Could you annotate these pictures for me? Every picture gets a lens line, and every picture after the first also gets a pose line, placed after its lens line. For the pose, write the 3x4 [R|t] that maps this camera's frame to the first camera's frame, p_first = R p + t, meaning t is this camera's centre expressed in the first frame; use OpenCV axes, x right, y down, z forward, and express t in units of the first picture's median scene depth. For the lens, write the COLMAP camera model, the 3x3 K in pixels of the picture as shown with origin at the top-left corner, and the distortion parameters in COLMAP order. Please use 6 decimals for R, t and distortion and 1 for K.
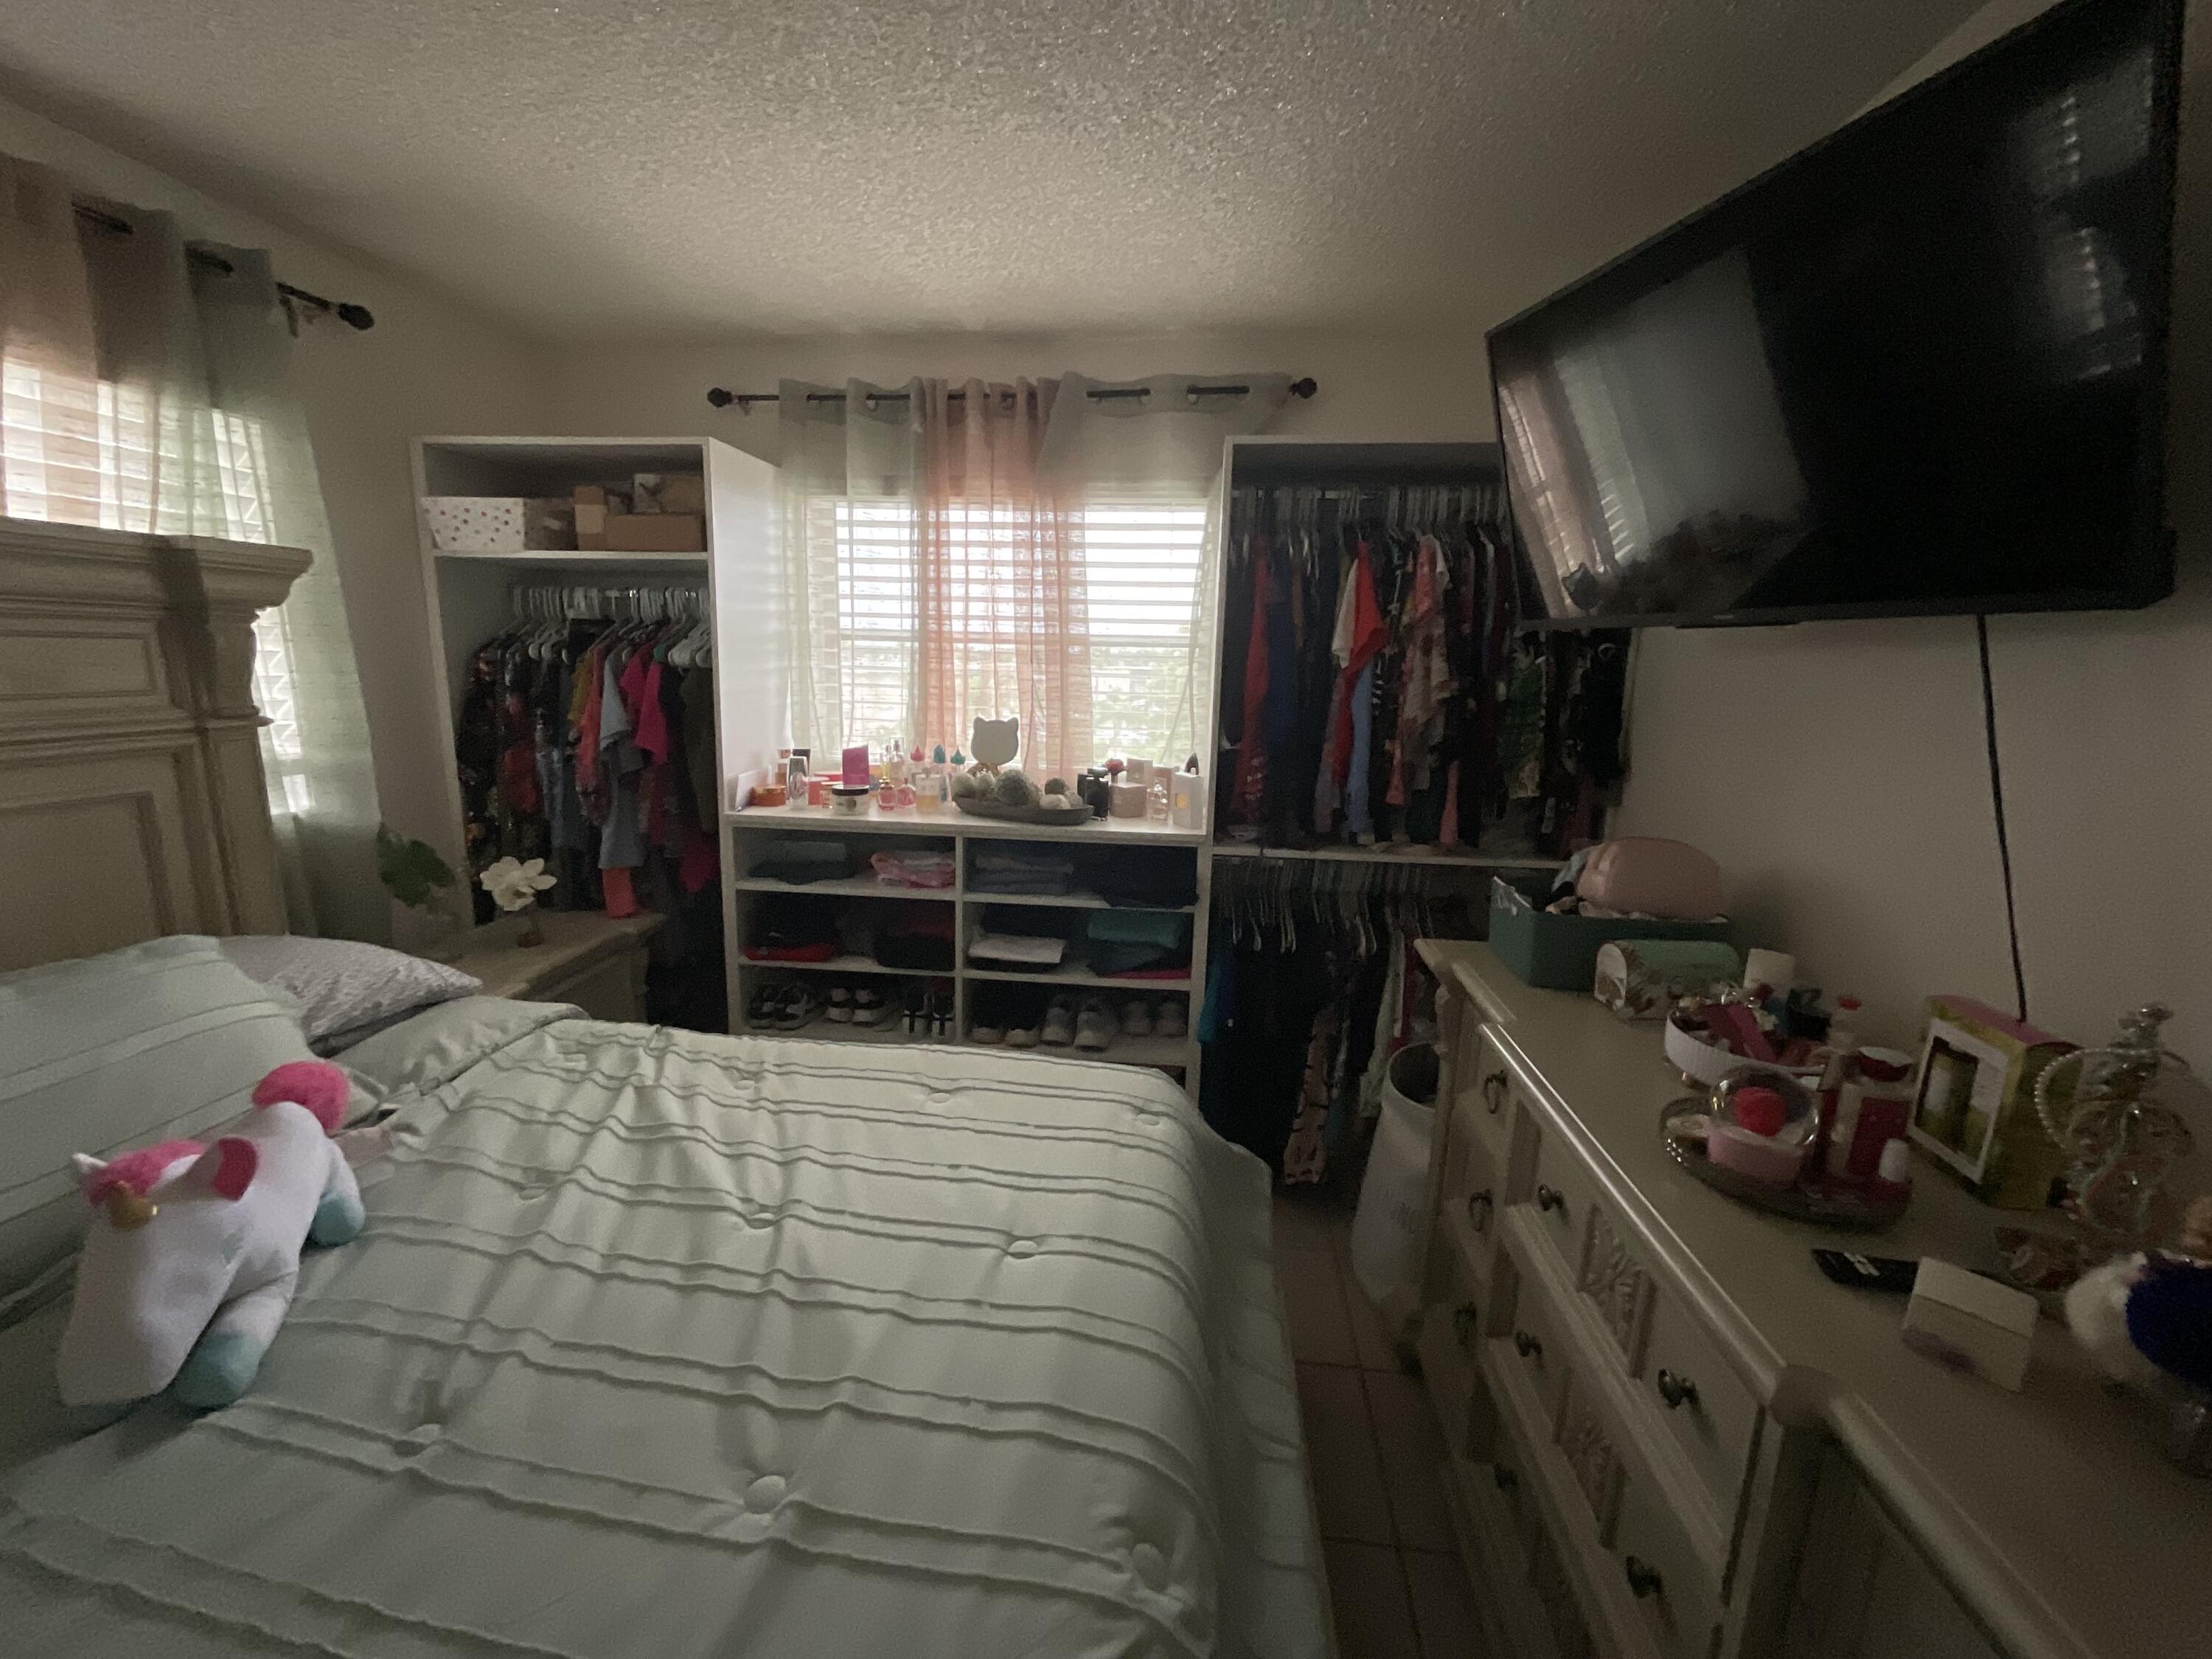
lens RADIAL K [[895.1, 0, 1106.0], [0, 895.1, 829.5], [0, 0, 1]] dist [0.010800, -0.003473]
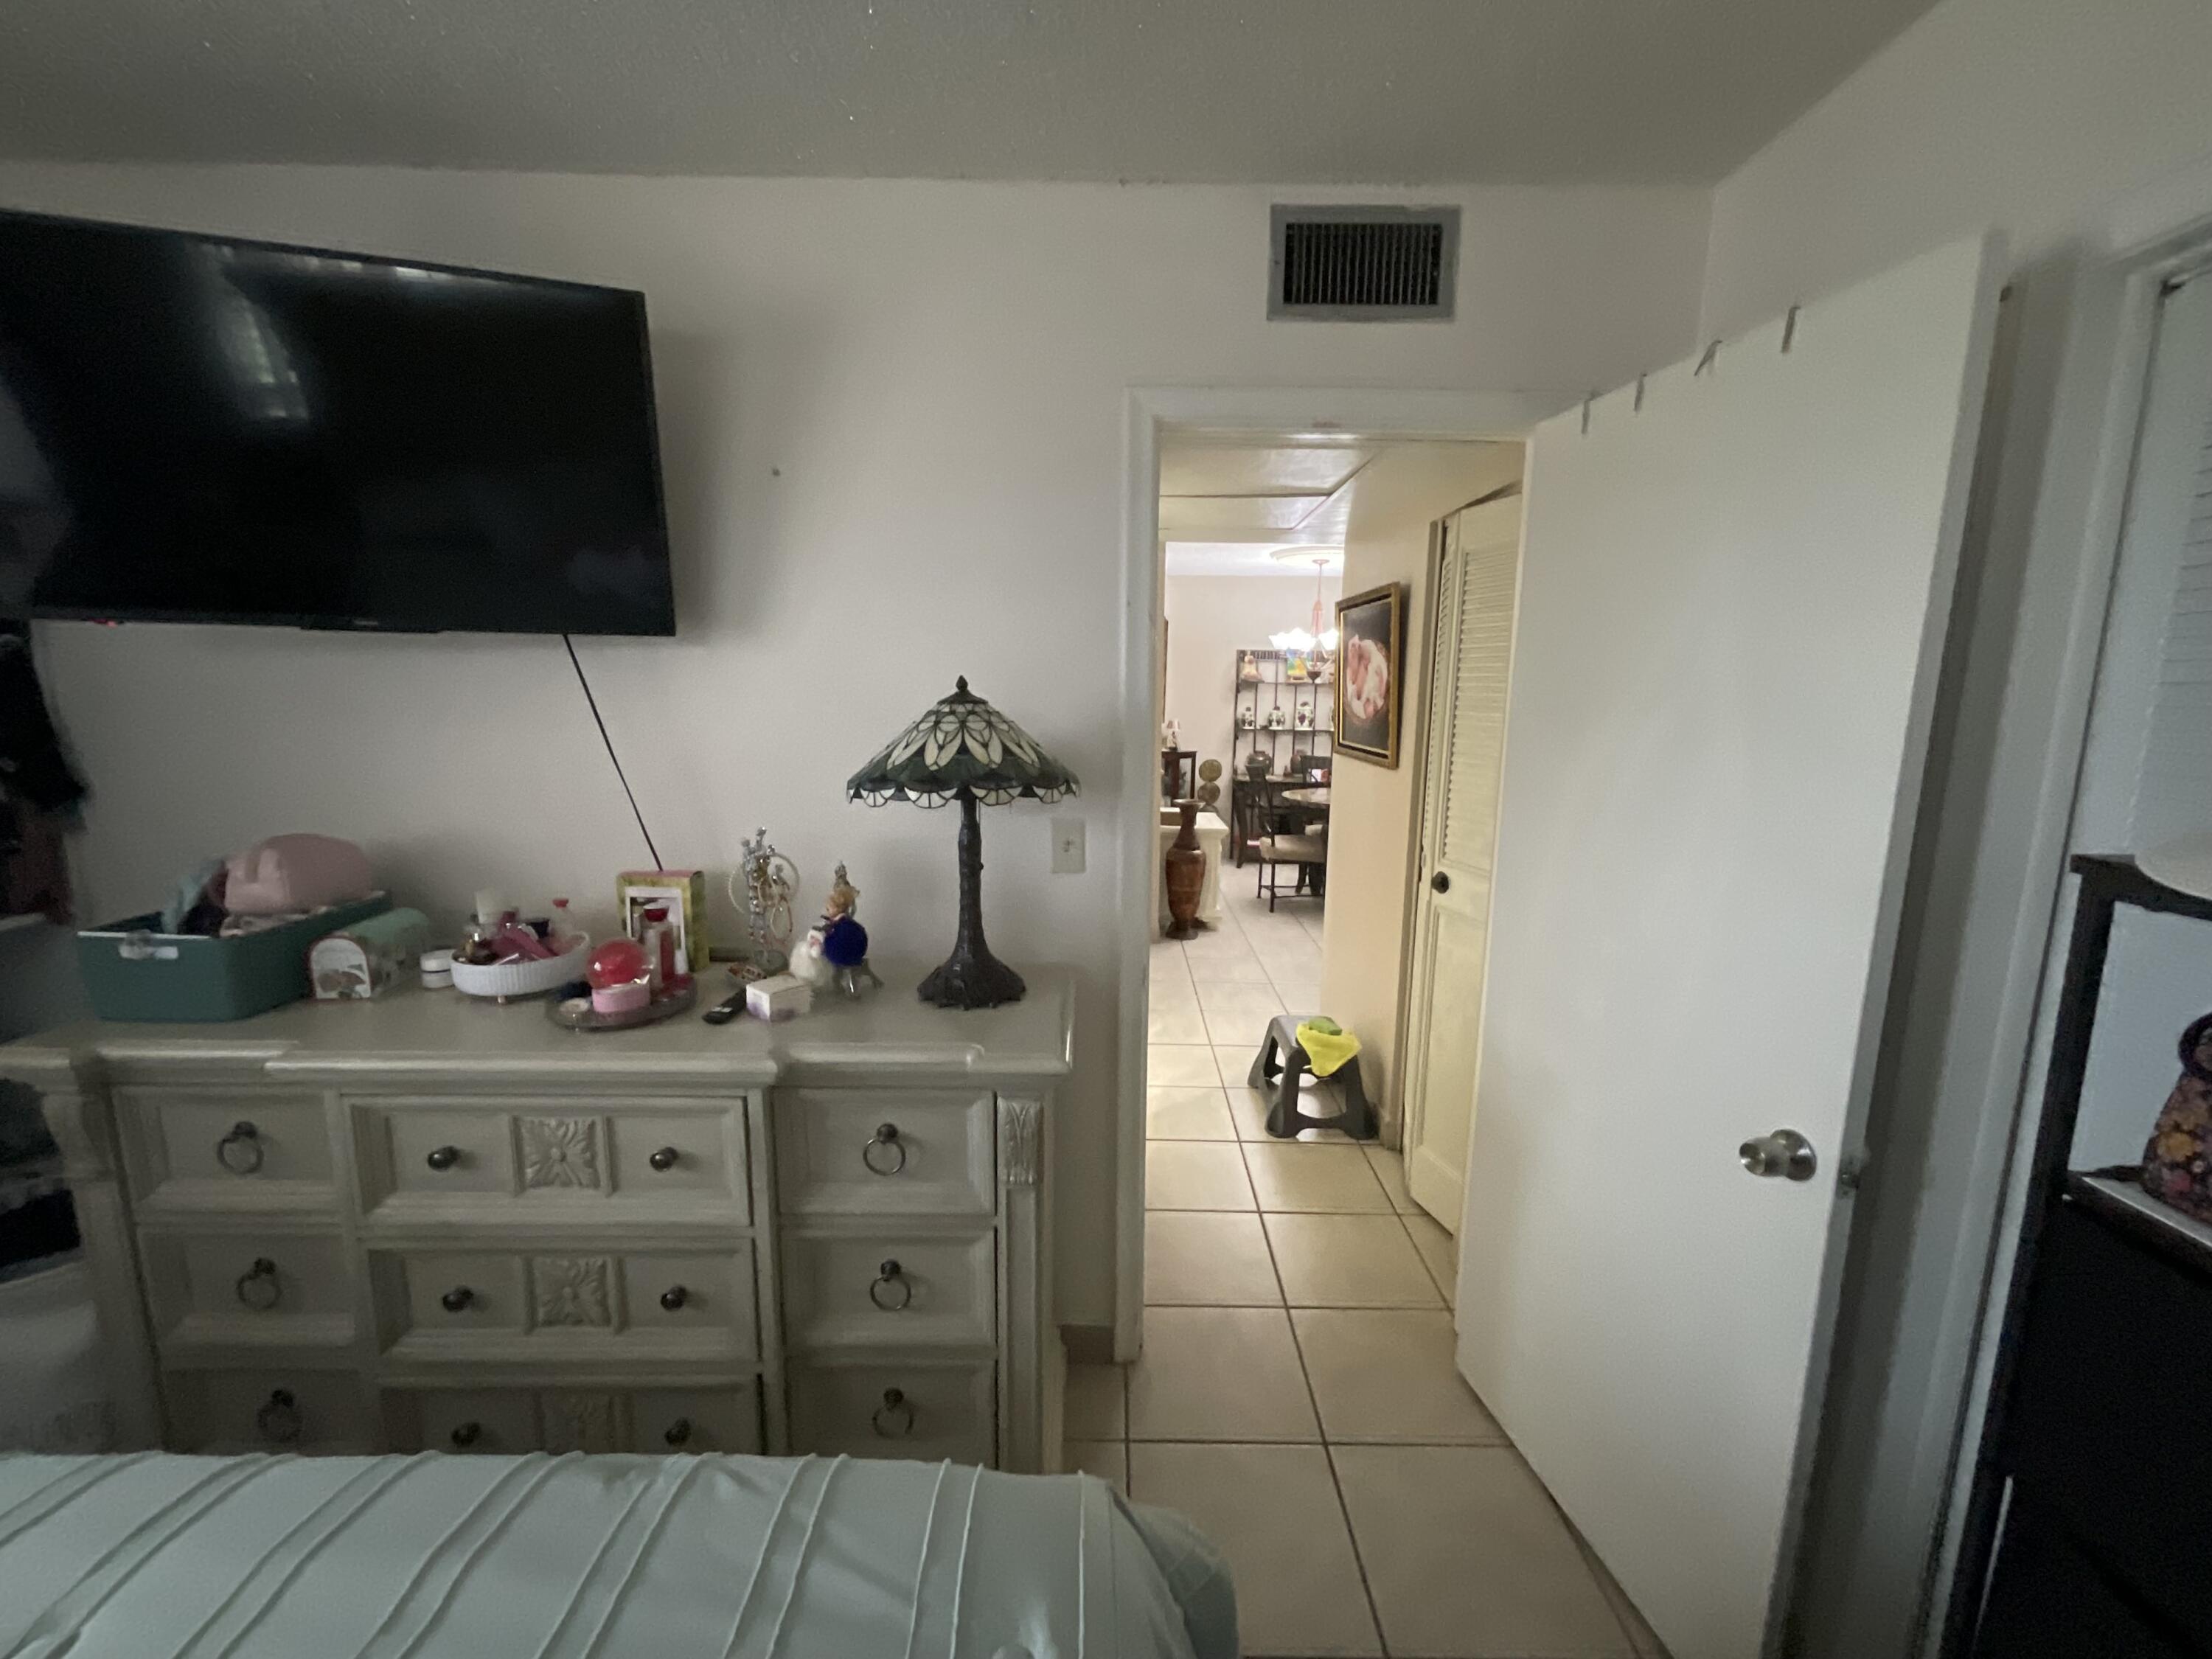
lens RADIAL K [[895.1, 0, 1106.0], [0, 895.1, 829.5], [0, 0, 1]] dist [0.010800, -0.003473]
pose [[-0.135190, -0.181027, 0.974142, -0.731327], [0.173602, 0.963632, 0.203166, -0.064931], [-0.975493, 0.196579, -0.098846, 0.306482]]
